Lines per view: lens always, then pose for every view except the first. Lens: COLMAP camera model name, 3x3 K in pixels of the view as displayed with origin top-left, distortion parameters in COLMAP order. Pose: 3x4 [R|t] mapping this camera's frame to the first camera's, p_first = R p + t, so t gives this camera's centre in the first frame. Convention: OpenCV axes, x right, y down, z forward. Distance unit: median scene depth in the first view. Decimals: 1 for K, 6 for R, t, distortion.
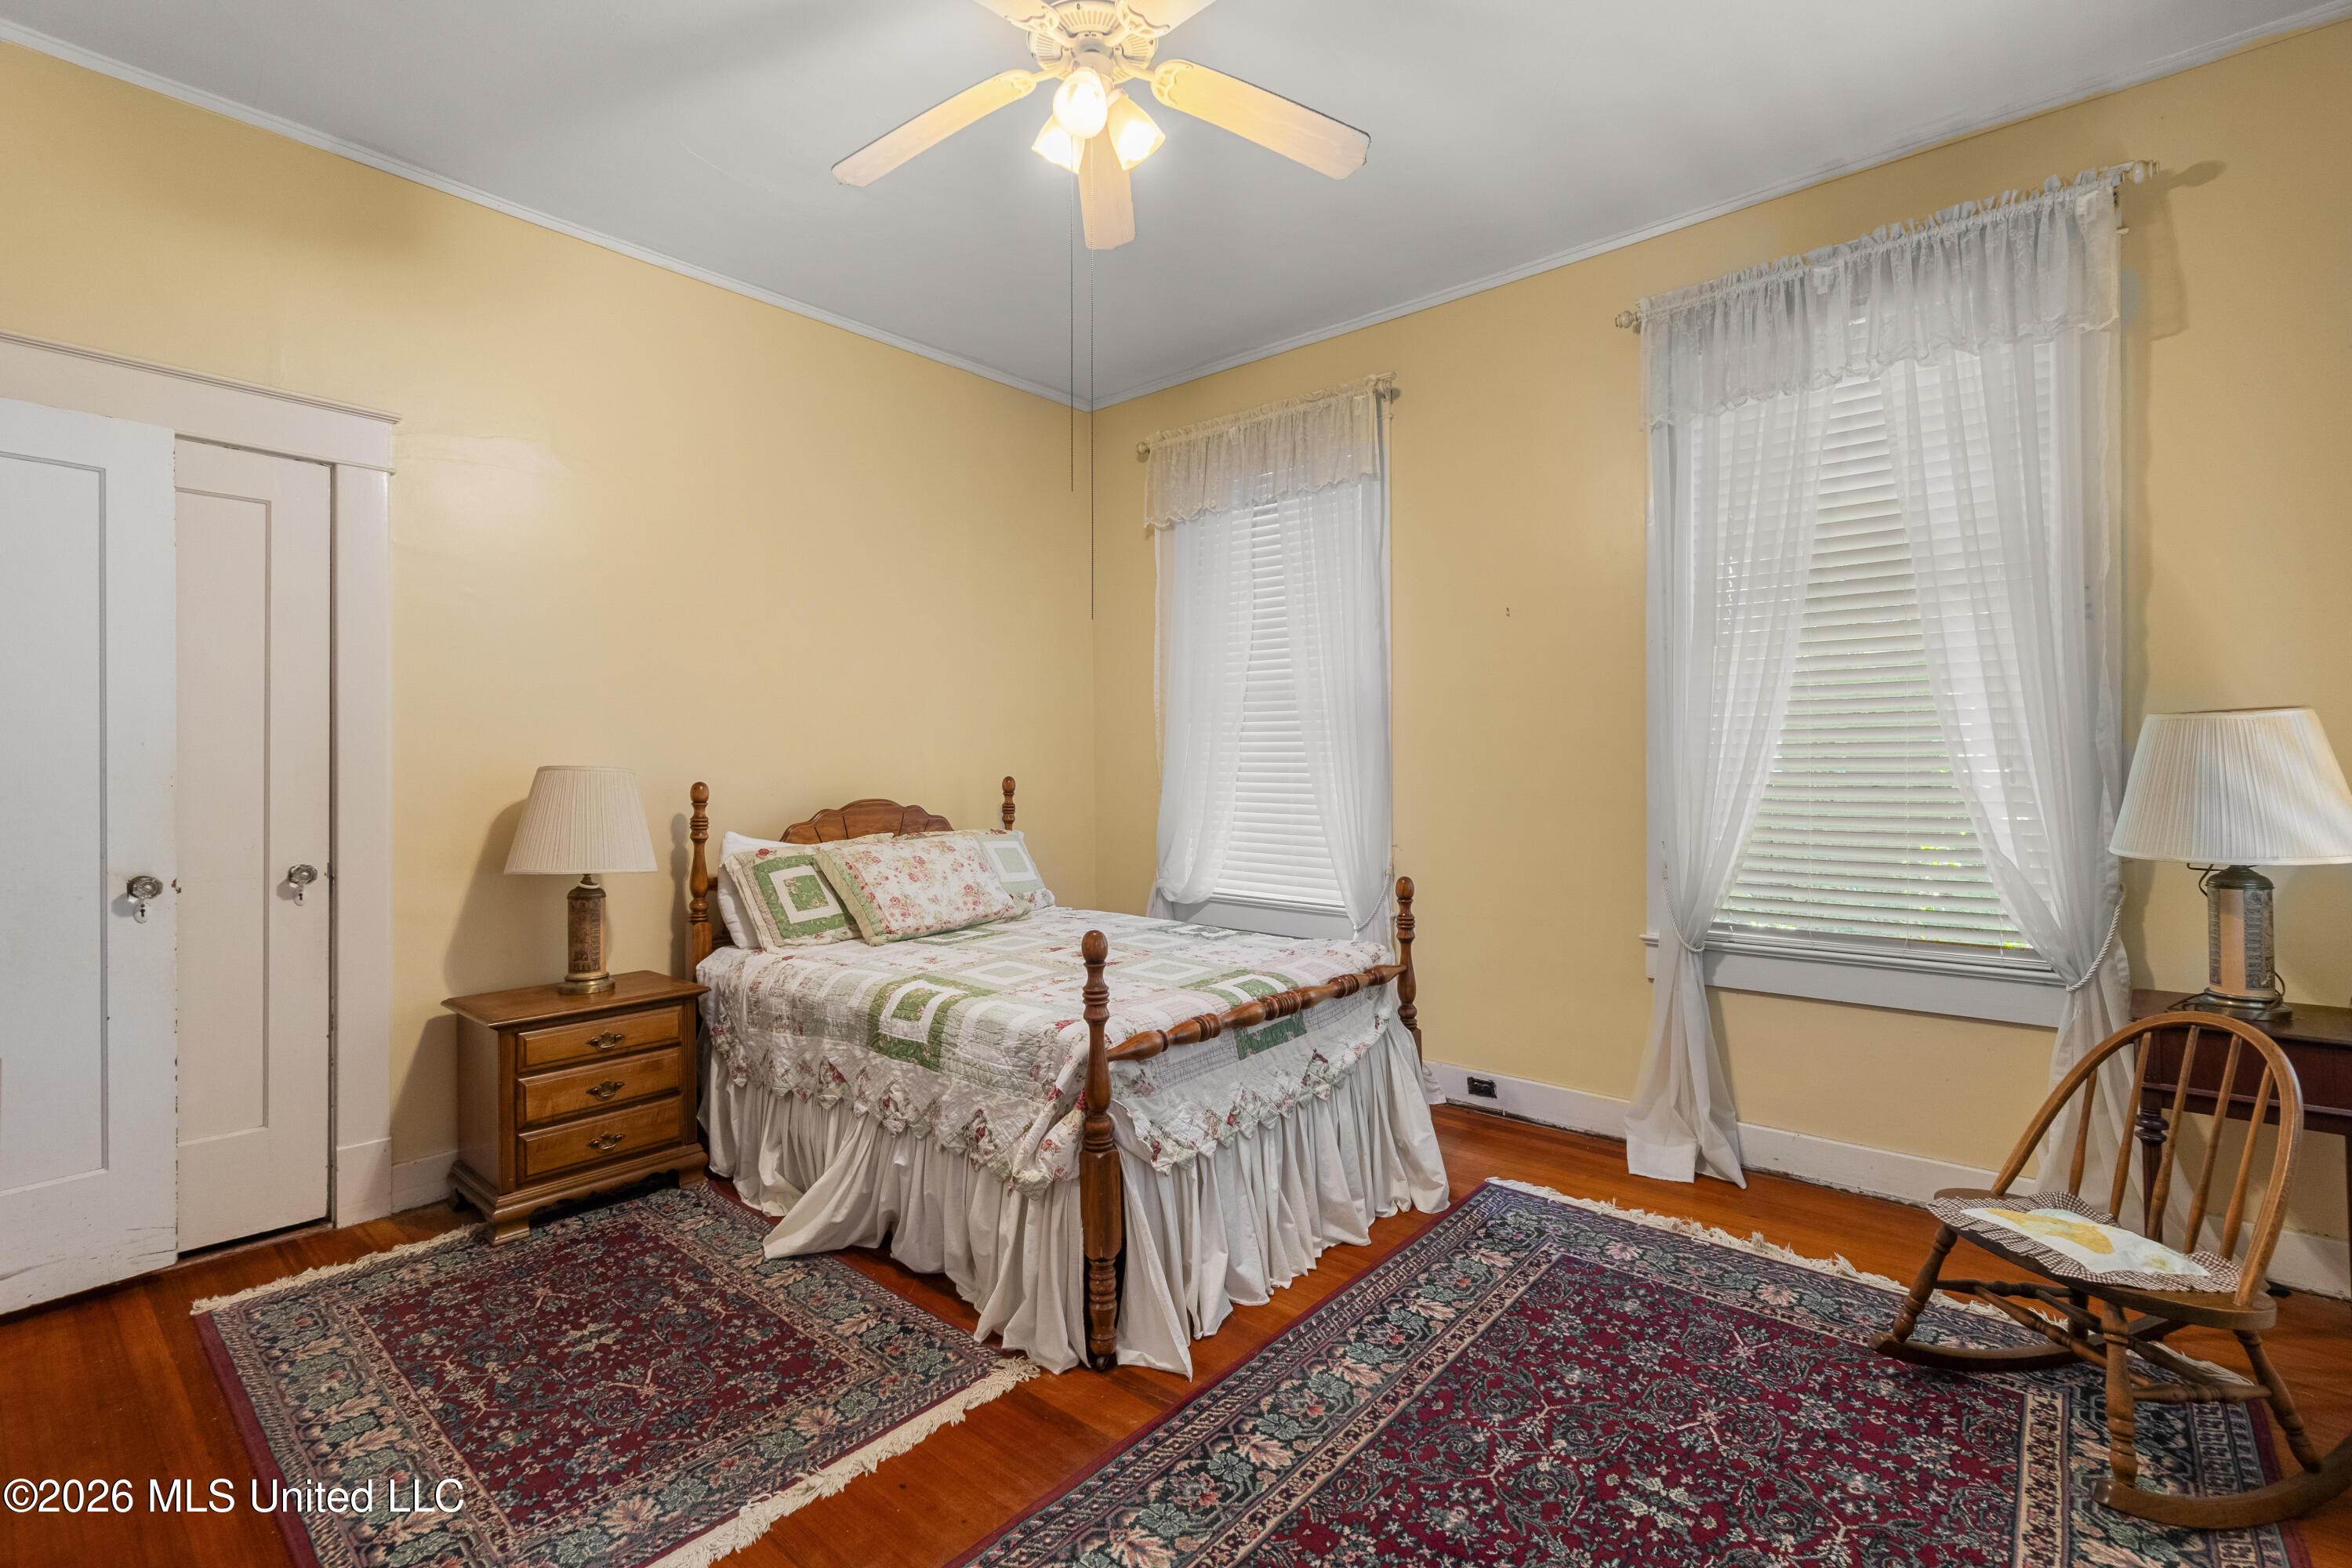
lens RADIAL K [[1041.1, 0, 1170.0], [0, 1041.1, 773.7], [0, 0, 1]] dist [0.000087, 0.000547]
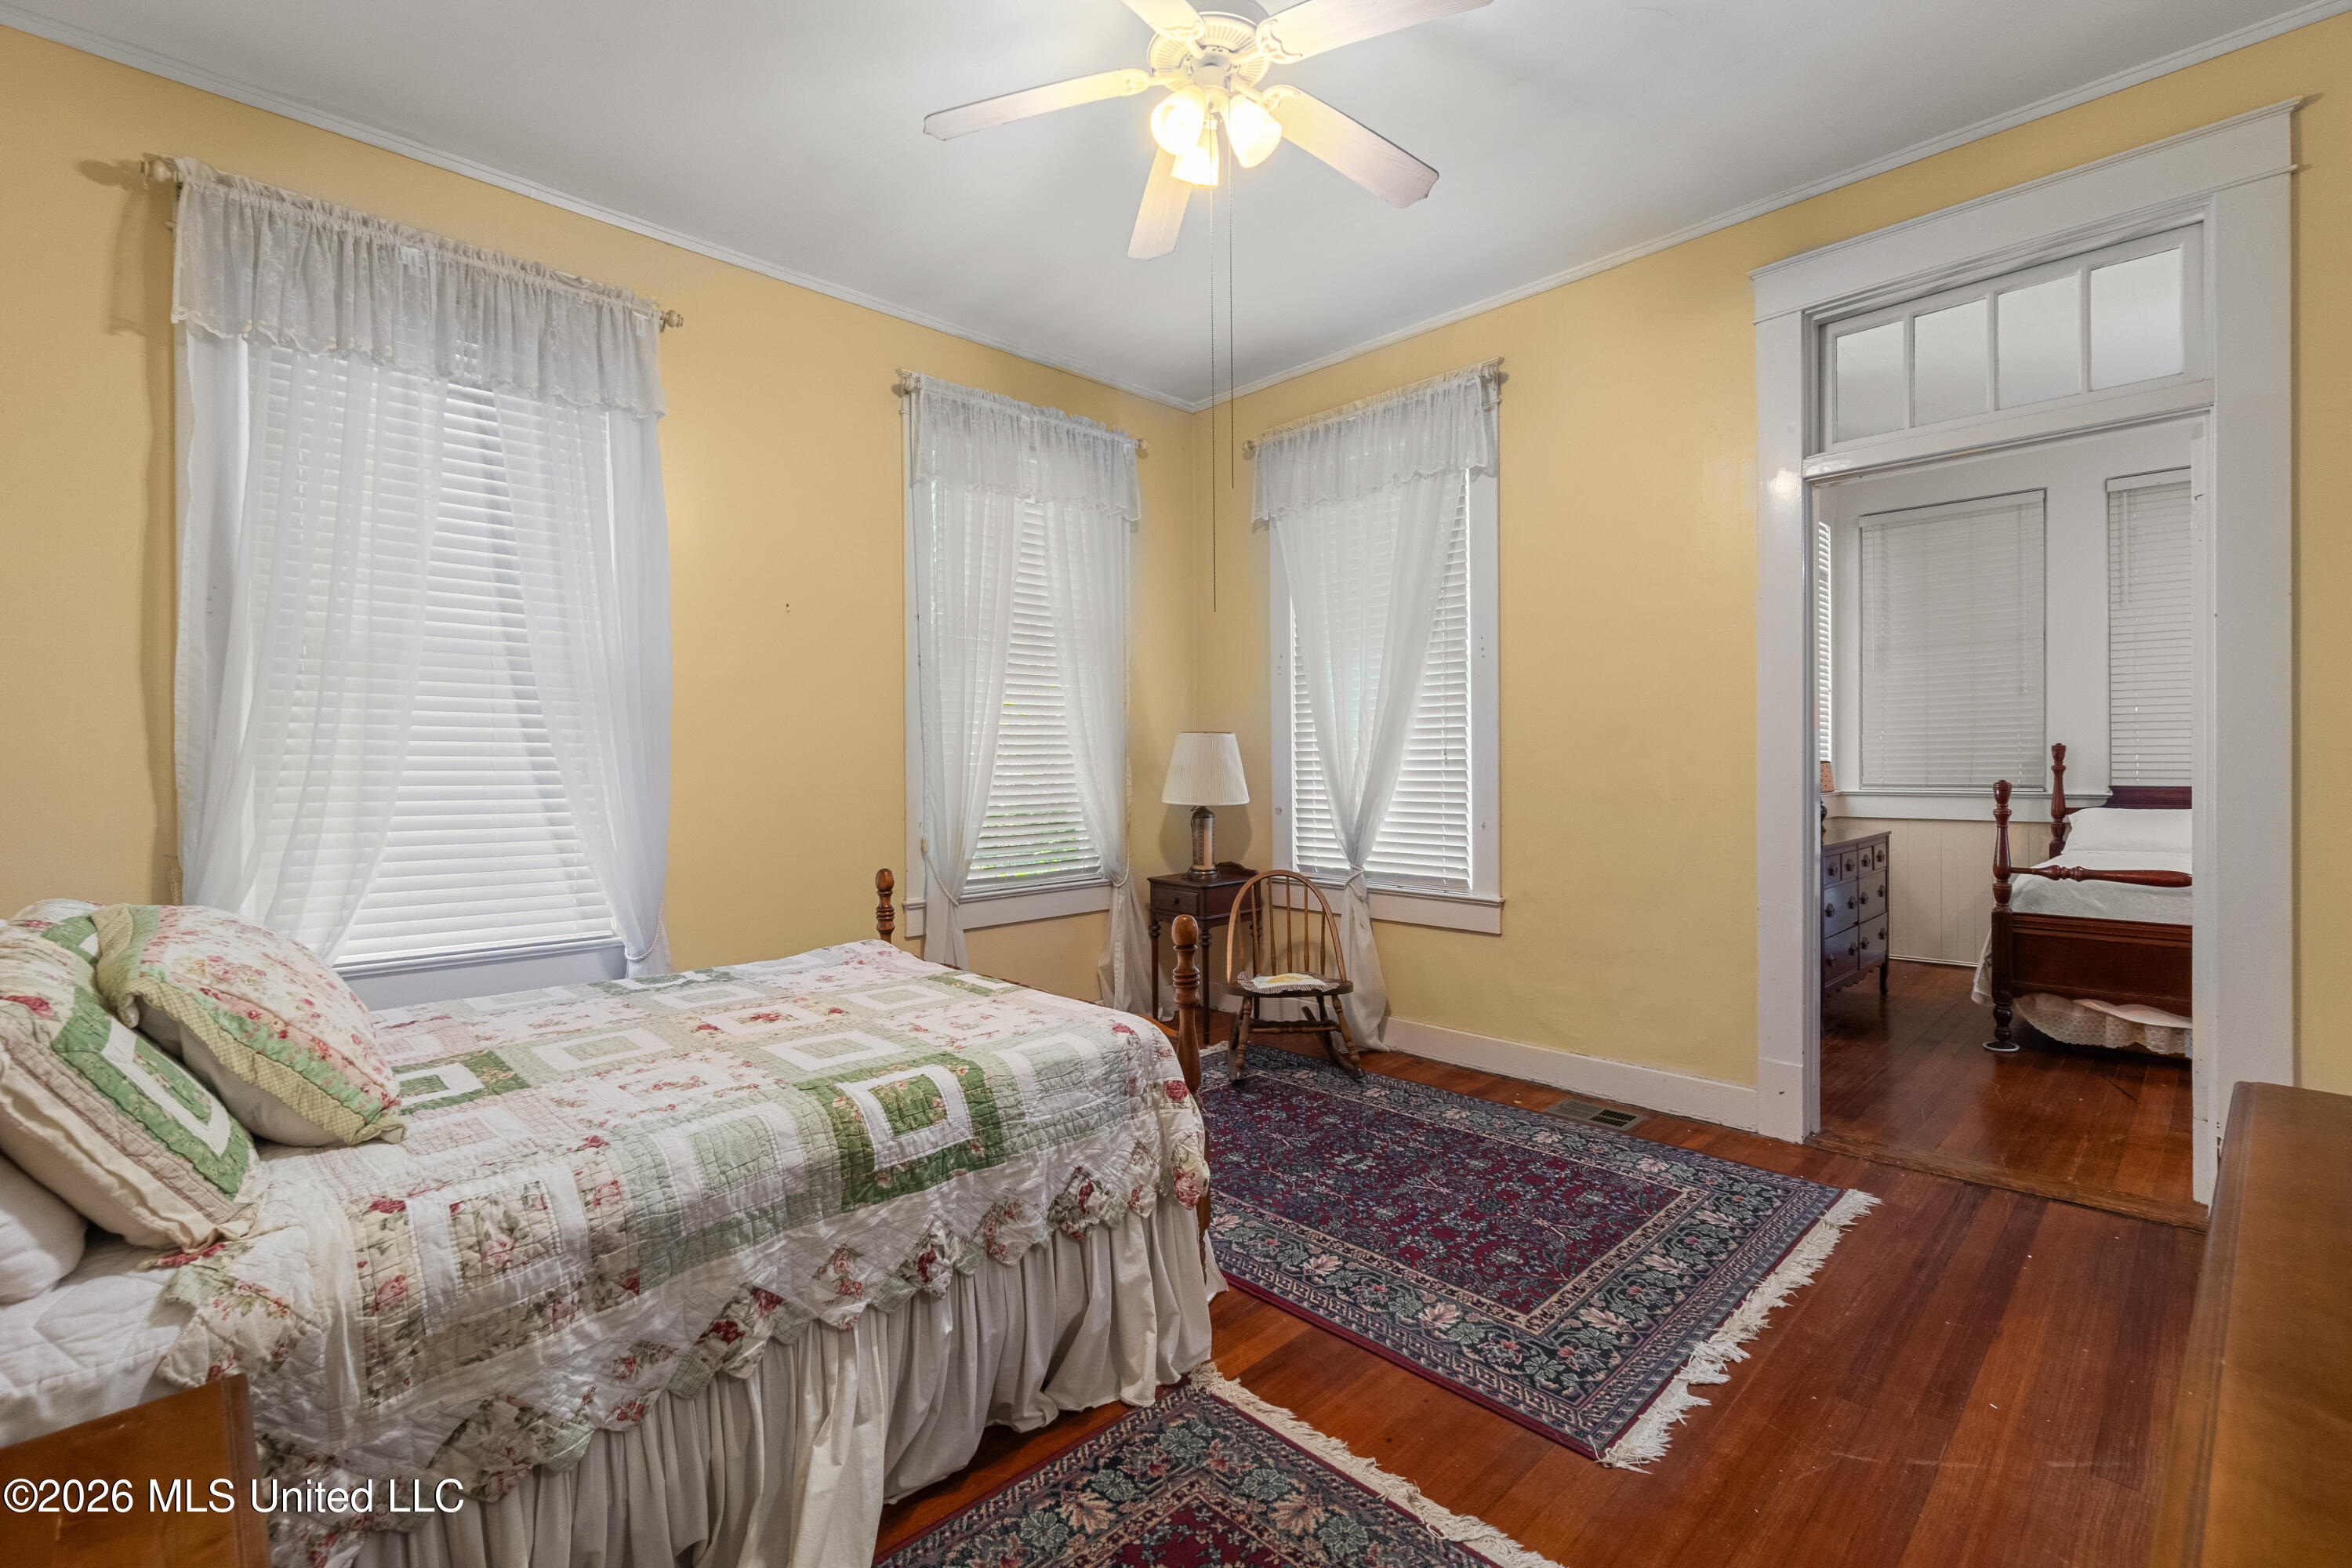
lens RADIAL K [[1041.1, 0, 1159.2], [0, 1041.1, 770.8], [0, 0, 1]] dist [0.000087, 0.000547]
pose [[0.087400, -0.005185, 0.996160, -0.938517], [0.011571, 0.999924, 0.004190, 0.004267], [-0.996106, 0.011161, 0.087453, 0.806681]]
